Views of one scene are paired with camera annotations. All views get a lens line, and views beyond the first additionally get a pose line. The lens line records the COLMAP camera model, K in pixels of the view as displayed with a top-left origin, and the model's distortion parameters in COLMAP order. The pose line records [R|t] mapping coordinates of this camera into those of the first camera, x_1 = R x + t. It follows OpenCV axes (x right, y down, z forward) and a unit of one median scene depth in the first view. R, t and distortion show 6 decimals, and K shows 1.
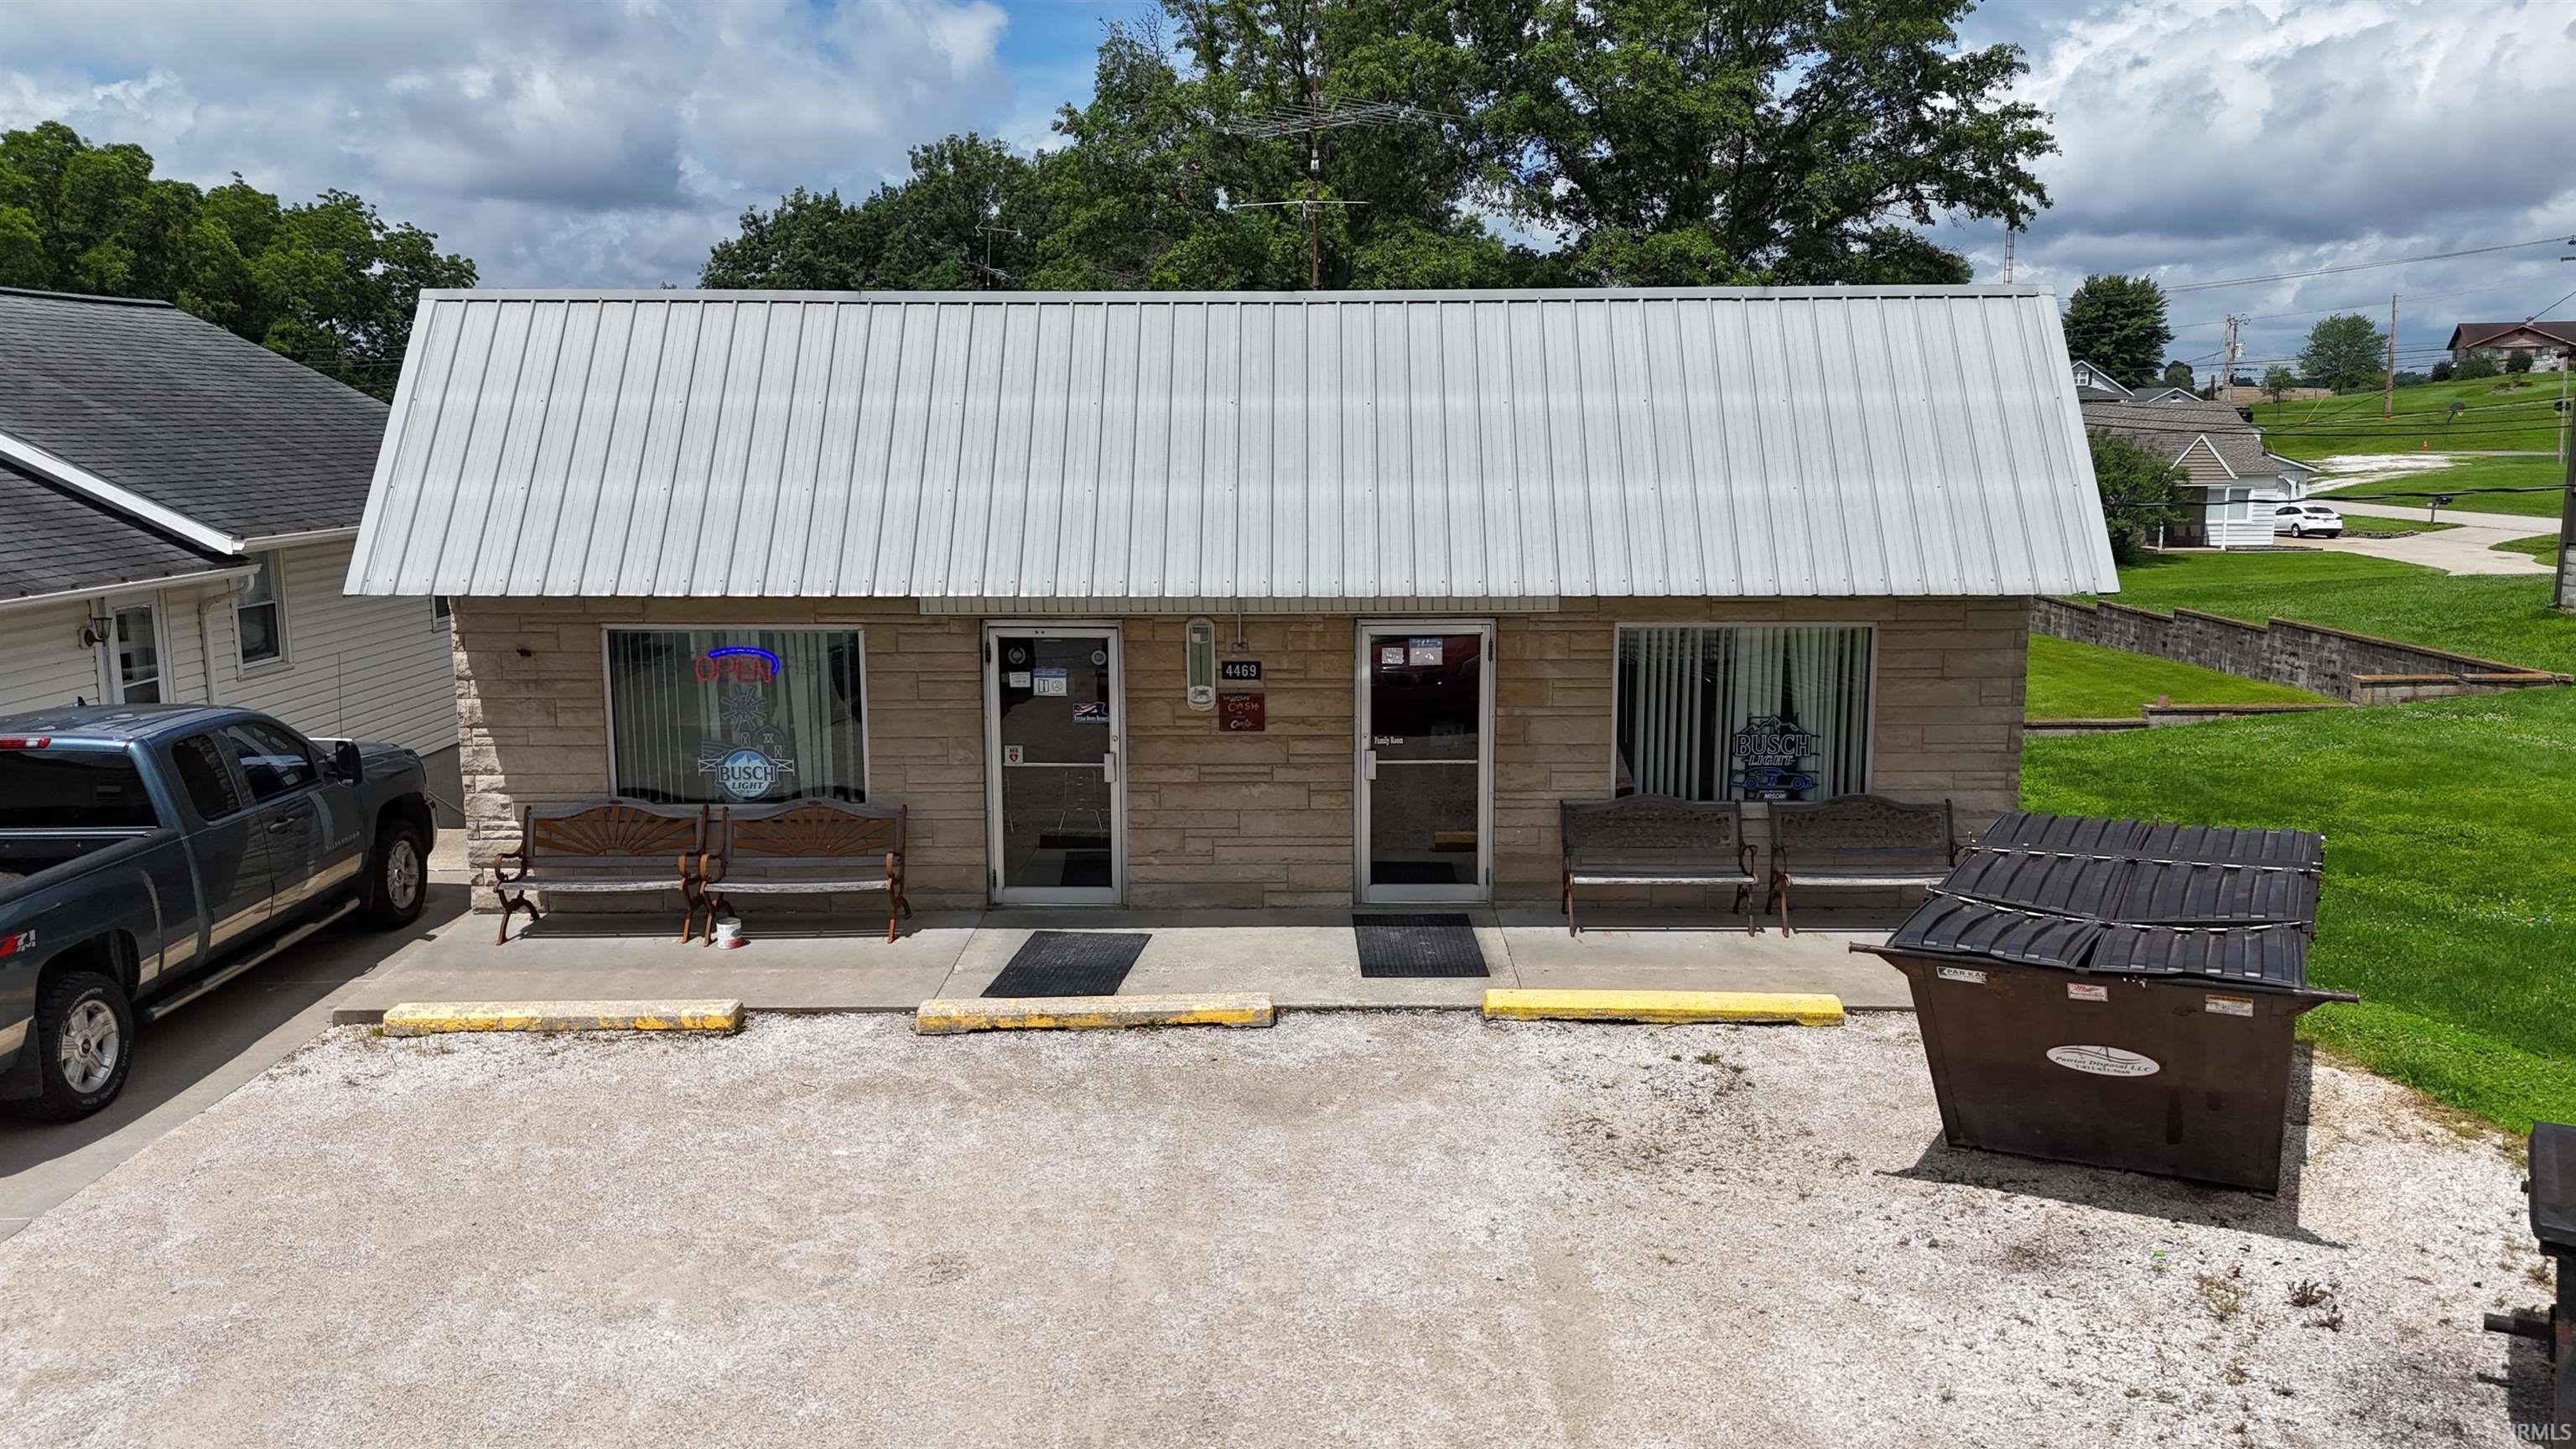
lens RADIAL K [[1915.2, 0, 1292.5], [0, 1915.2, 712.7], [0, 0, 1]] dist [0.049307, -0.027295]
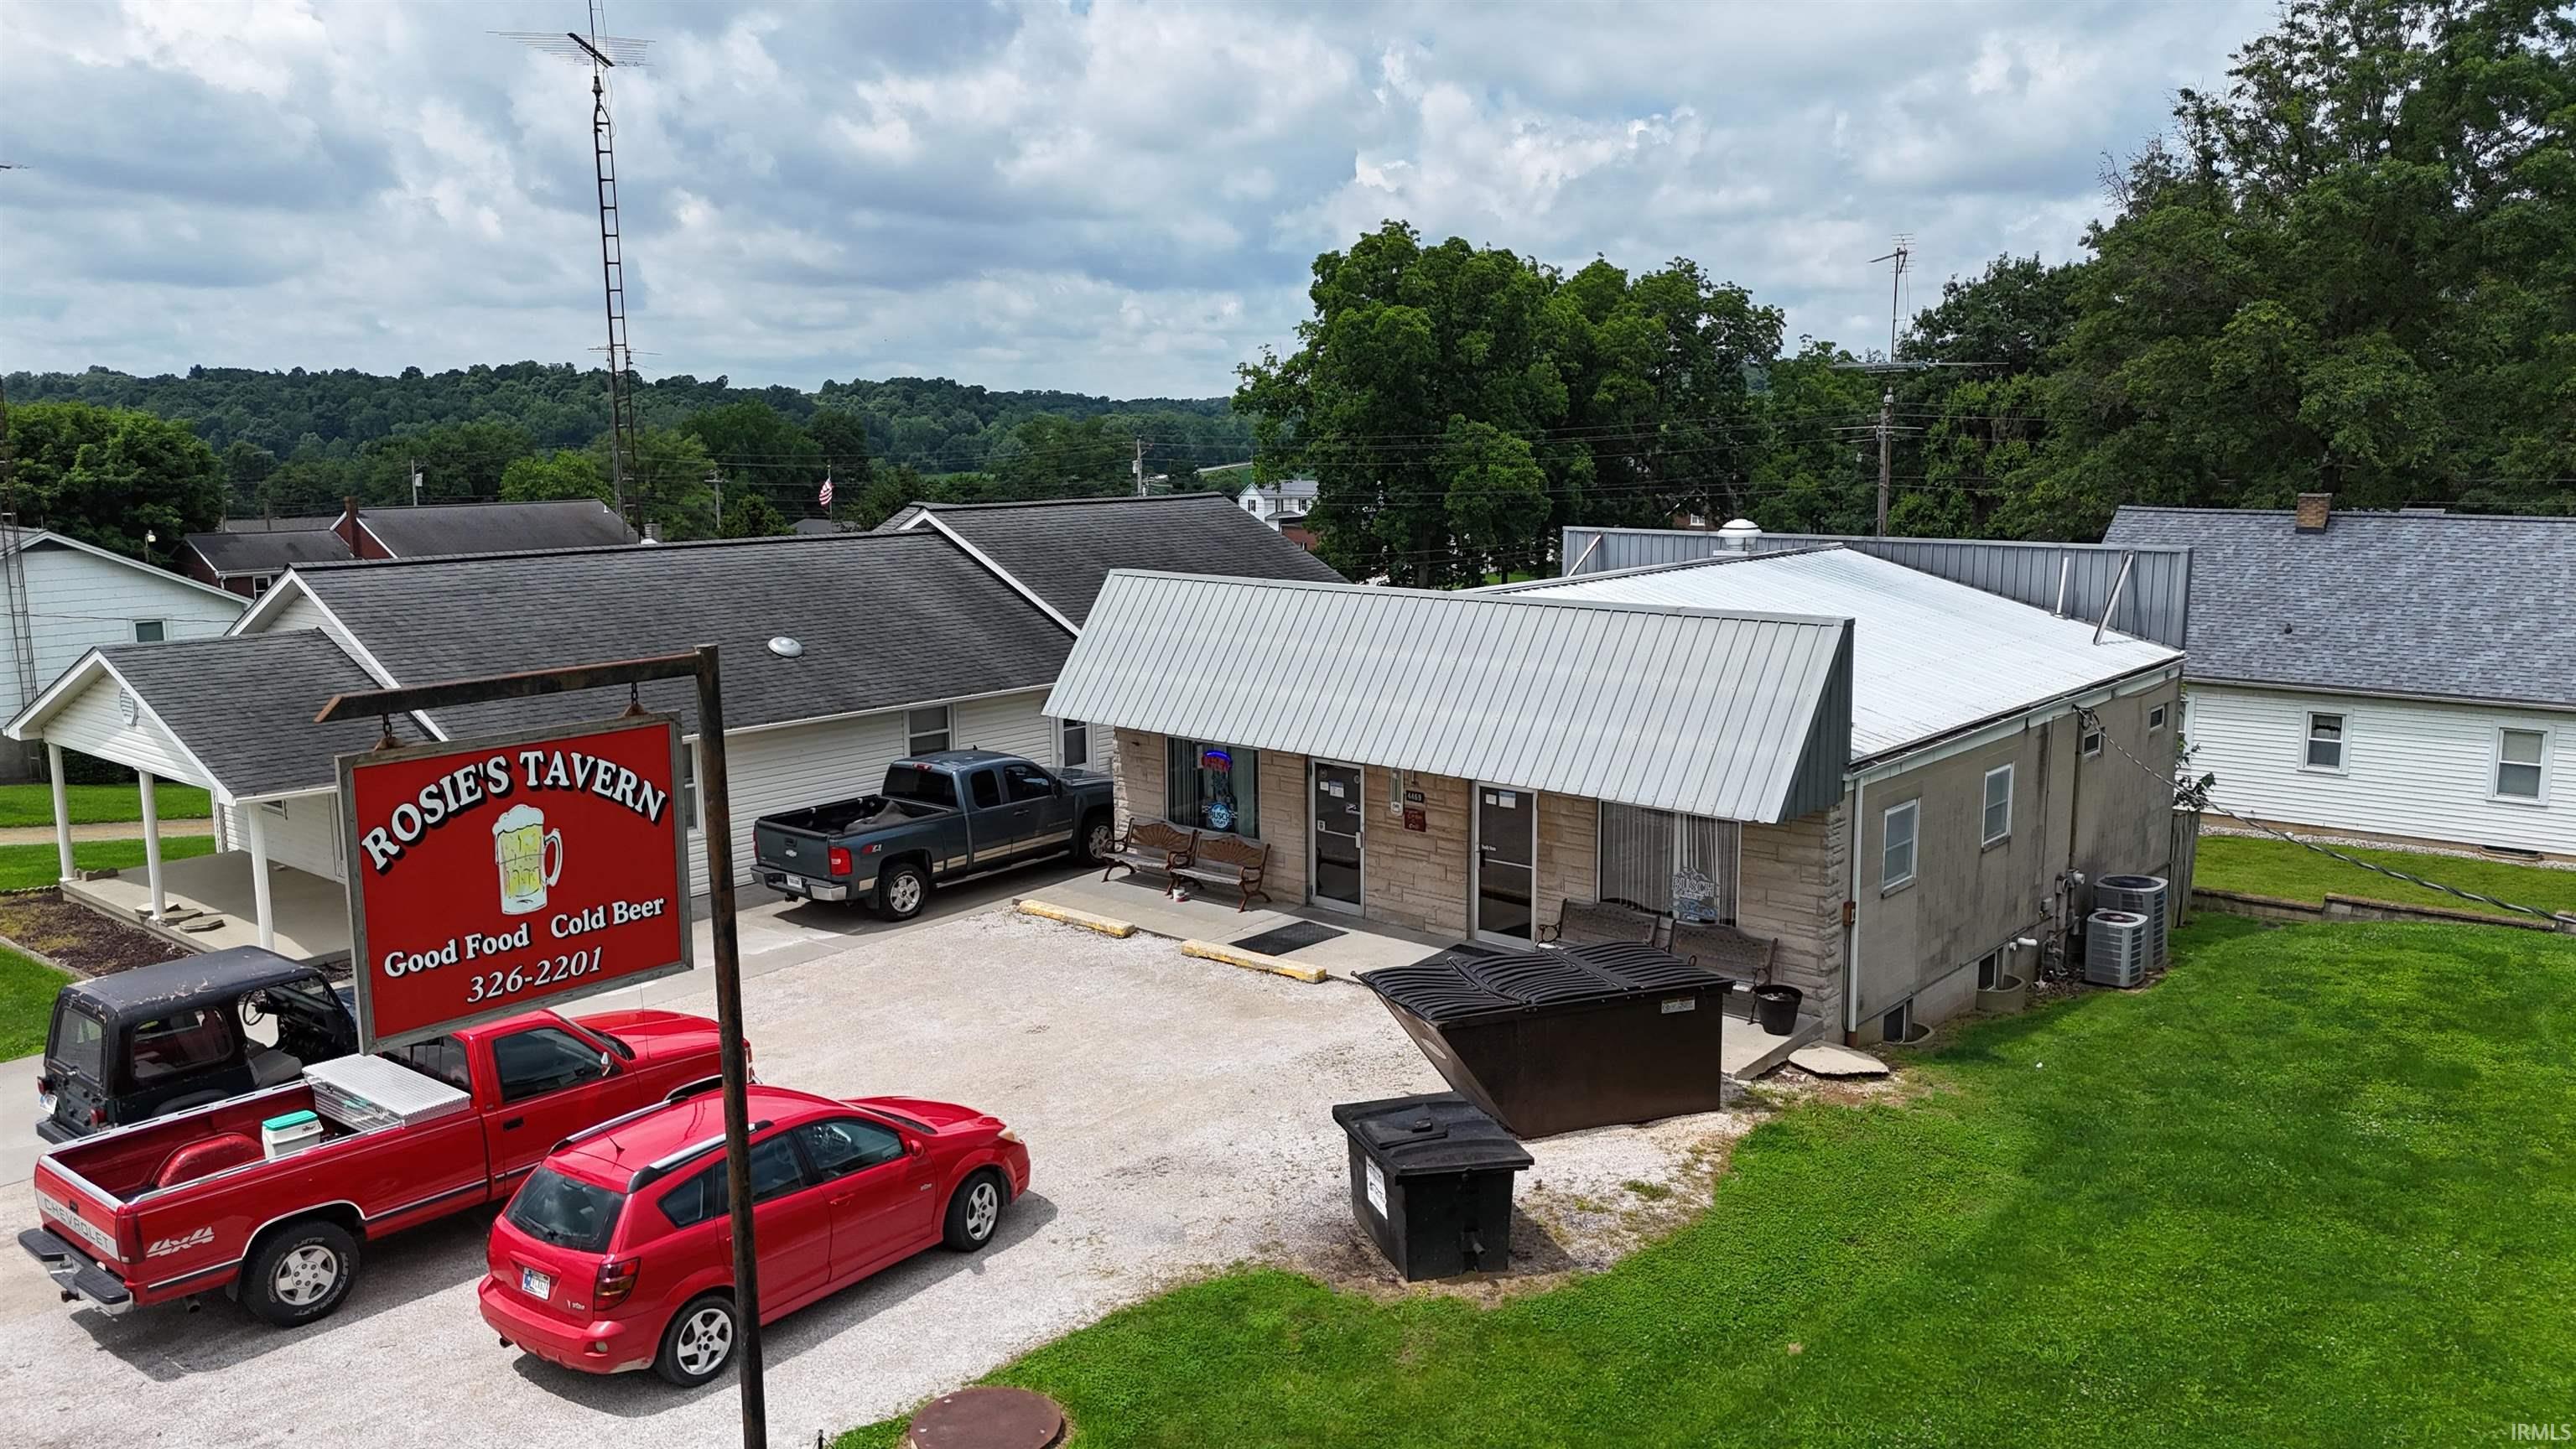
lens RADIAL K [[1915.2, 0, 1285.6], [0, 1915.2, 725.1], [0, 0, 1]] dist [0.049307, -0.027295]
pose [[0.758526, 0.104499, -0.643209, 1.029581], [-0.096317, 0.994196, 0.047937, -0.163564], [0.644485, 0.025590, 0.764188, -0.453557]]
